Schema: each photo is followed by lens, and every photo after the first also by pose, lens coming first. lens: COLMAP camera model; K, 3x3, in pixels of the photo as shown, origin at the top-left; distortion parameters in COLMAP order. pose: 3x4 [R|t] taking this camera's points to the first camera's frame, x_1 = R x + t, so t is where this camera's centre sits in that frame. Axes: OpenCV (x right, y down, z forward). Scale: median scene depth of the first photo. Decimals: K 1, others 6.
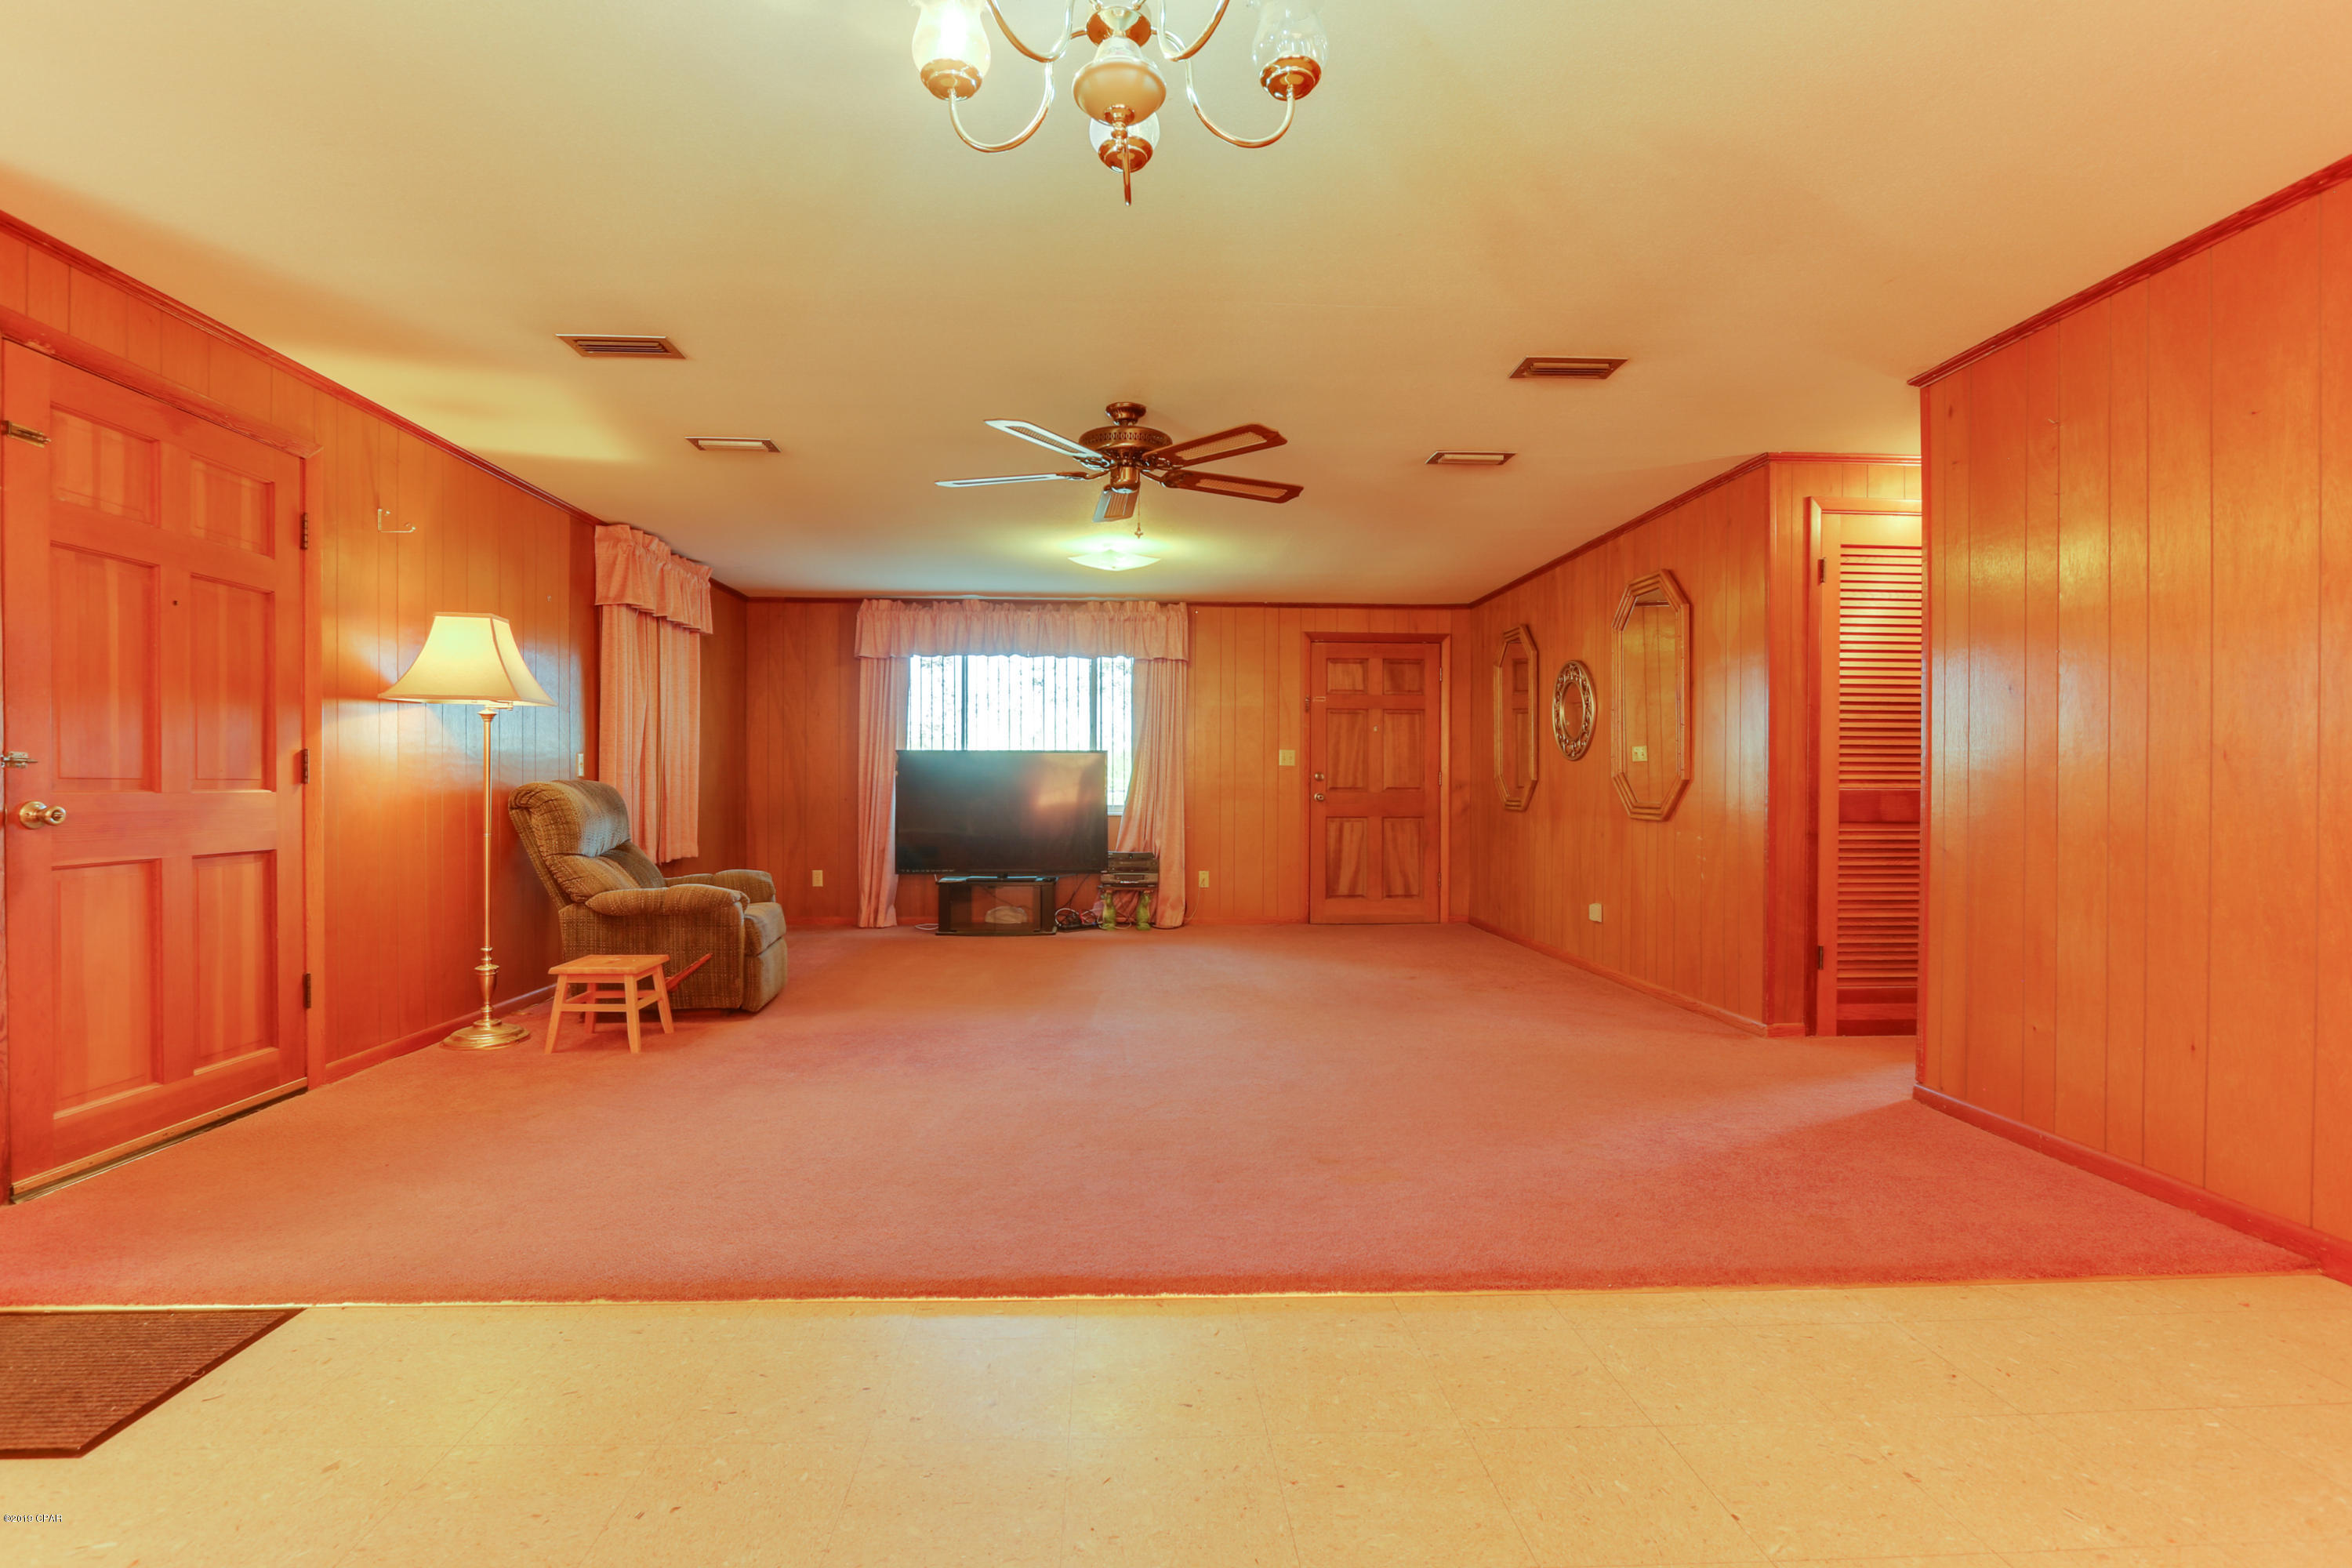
lens RADIAL K [[1101.4, 0, 1165.0], [0, 1101.4, 795.9], [0, 0, 1]] dist [-0.024514, 0.005225]
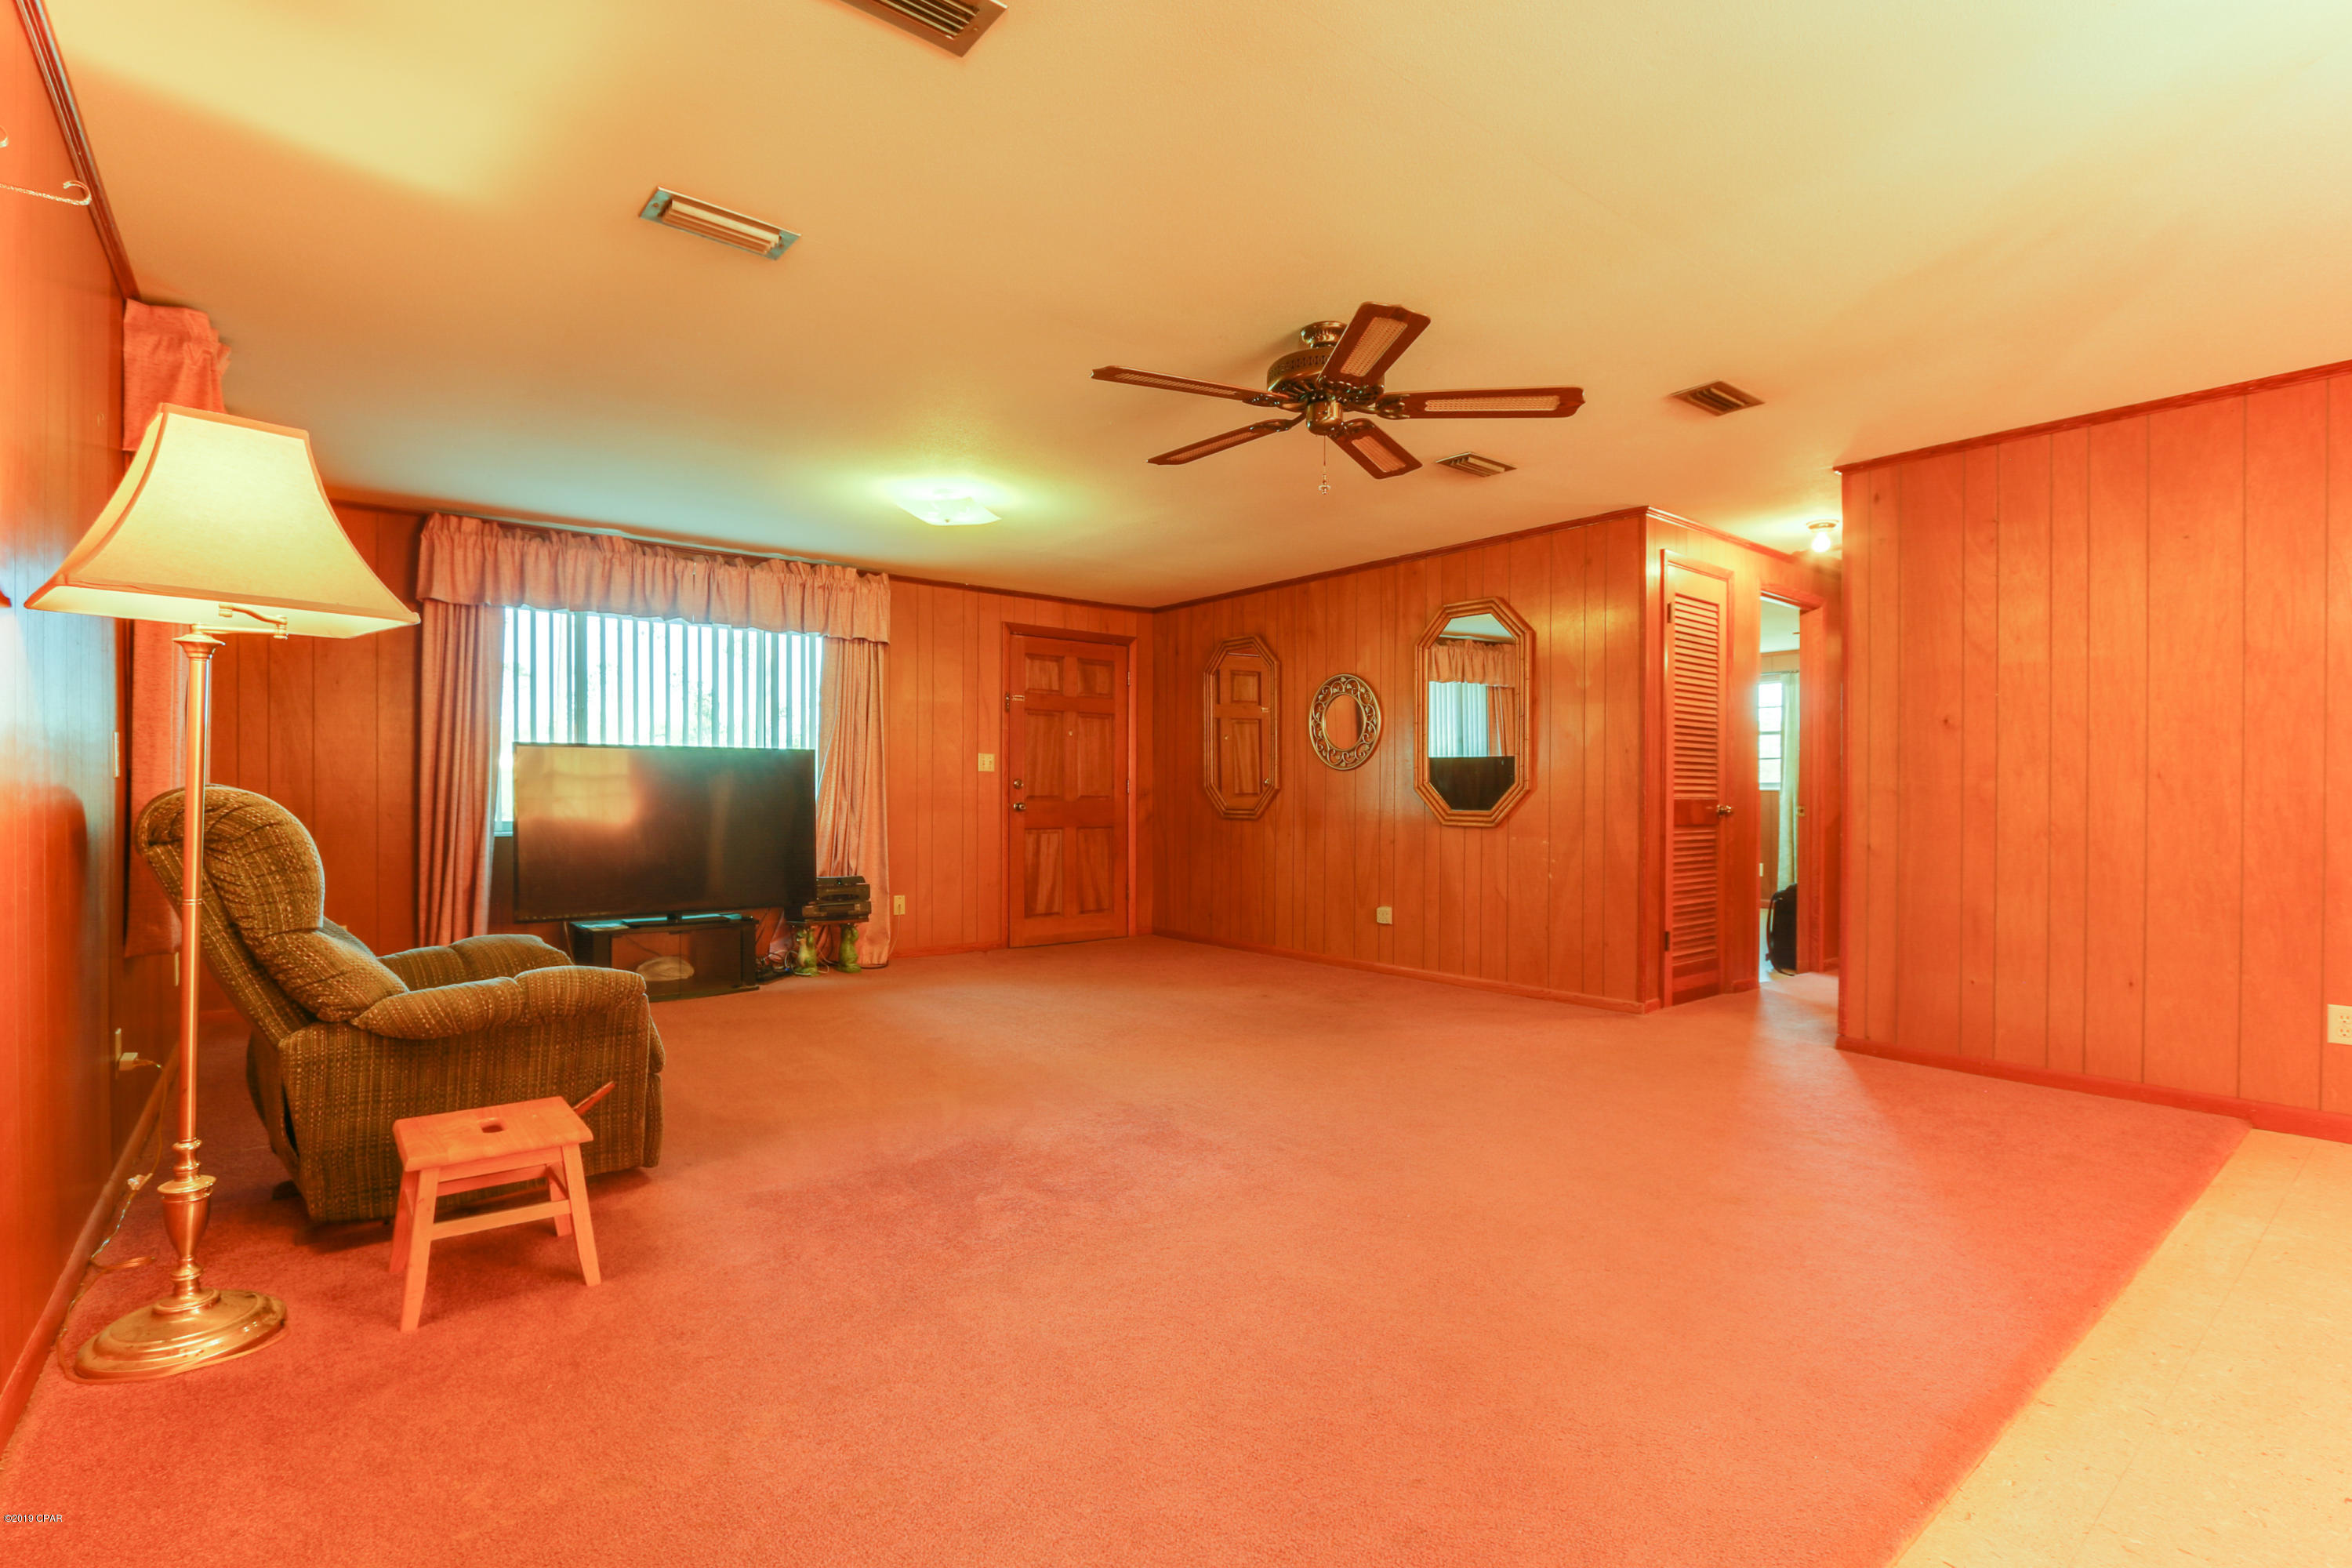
lens RADIAL K [[1101.4, 0, 1174.1], [0, 1101.4, 802.6], [0, 0, 1]] dist [-0.024514, 0.005225]
pose [[0.808880, -0.004533, 0.587956, -0.299726], [0.004332, 0.999989, 0.001750, -0.003351], [-0.587957, 0.001131, 0.808891, 0.203515]]
